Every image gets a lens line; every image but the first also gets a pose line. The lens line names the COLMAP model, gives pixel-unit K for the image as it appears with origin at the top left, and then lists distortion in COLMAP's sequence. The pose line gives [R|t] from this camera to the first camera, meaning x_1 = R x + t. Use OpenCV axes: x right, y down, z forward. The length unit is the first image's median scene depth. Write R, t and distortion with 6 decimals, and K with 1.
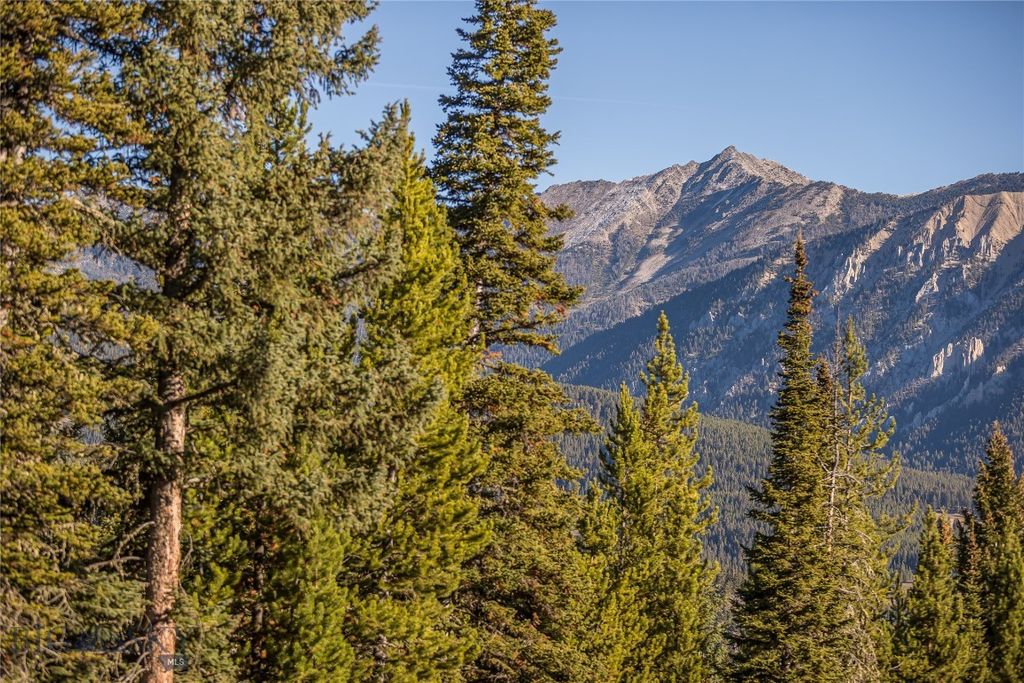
lens RADIAL K [[813.9, 0, 512.0], [0, 813.9, 341.5], [0, 0, 1]] dist [0.000344, 0.007759]
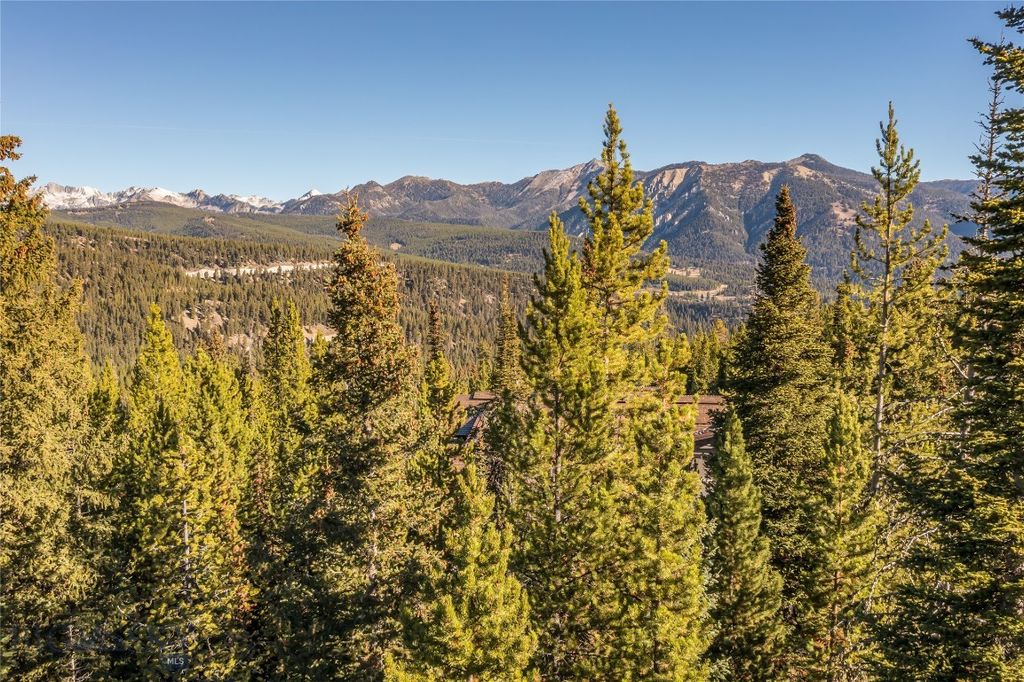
lens RADIAL K [[813.9, 0, 512.0], [0, 813.9, 341.0], [0, 0, 1]] dist [0.000344, 0.007759]
pose [[0.996278, -0.049634, 0.070471, 0.057668], [0.035532, 0.981361, 0.188860, 0.028069], [-0.078531, -0.185653, 0.979472, 0.384361]]
